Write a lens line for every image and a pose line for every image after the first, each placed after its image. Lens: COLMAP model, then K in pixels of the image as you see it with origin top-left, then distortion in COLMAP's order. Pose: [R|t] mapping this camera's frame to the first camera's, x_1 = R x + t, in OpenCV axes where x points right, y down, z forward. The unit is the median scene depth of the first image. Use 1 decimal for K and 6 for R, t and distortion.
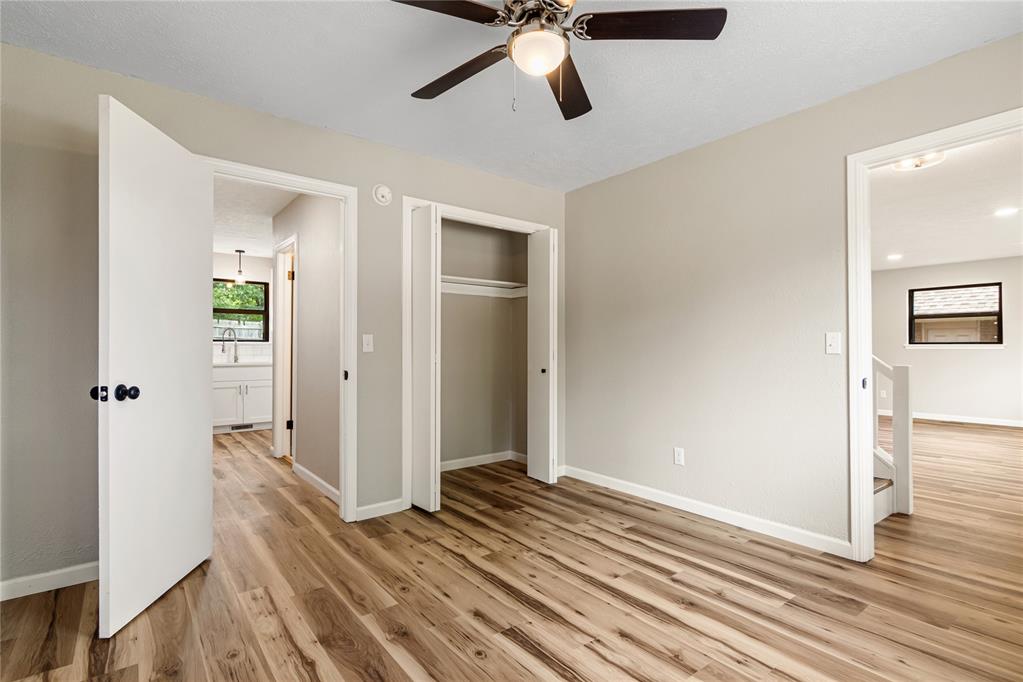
lens RADIAL K [[494.5, 0, 510.3], [0, 494.5, 345.5], [0, 0, 1]] dist [0.000064, 0.000967]
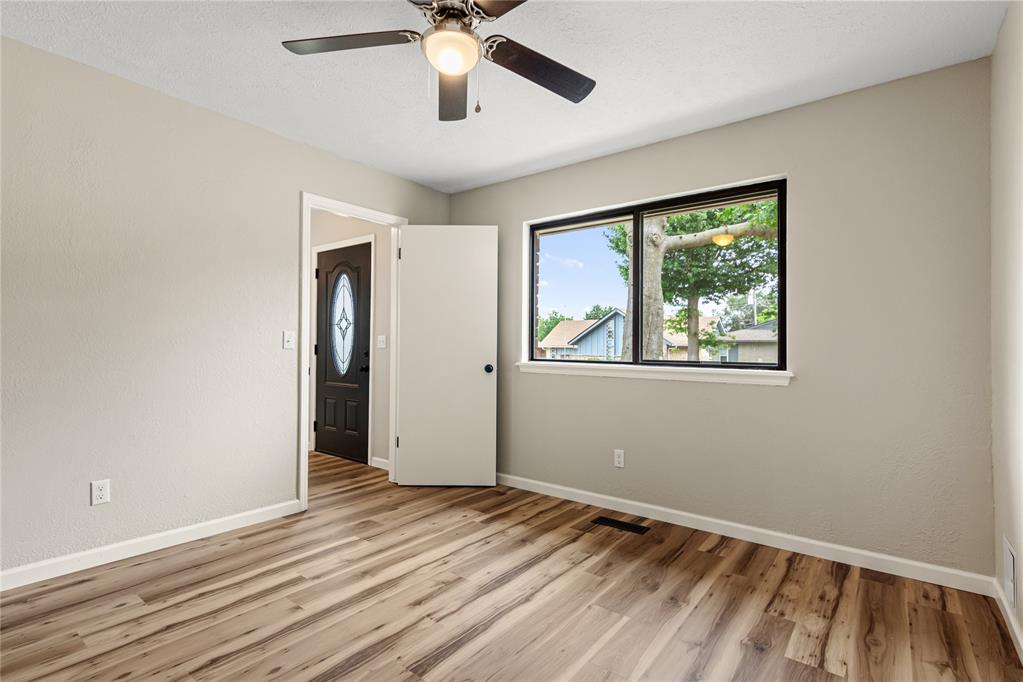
lens RADIAL K [[494.5, 0, 510.3], [0, 494.5, 345.5], [0, 0, 1]] dist [0.000064, 0.000967]
pose [[-0.247515, -0.000511, 0.968884, -0.661500], [-0.017077, 0.999847, -0.003835, 0.004470], [-0.968734, -0.017495, -0.247486, 0.796713]]
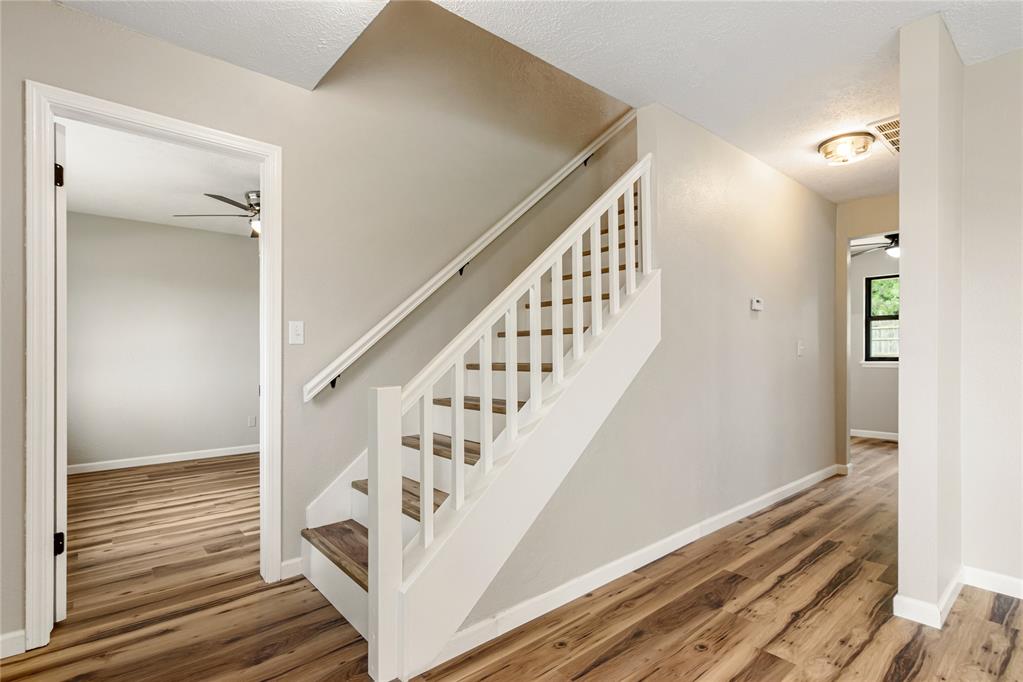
lens RADIAL K [[494.5, 0, 510.3], [0, 494.5, 345.5], [0, 0, 1]] dist [0.000064, 0.000967]
pose [[0.051309, -0.014491, -0.998578, 1.687210], [0.014737, 0.999797, -0.013751, 0.010569], [0.998574, -0.014010, 0.051512, 1.417822]]
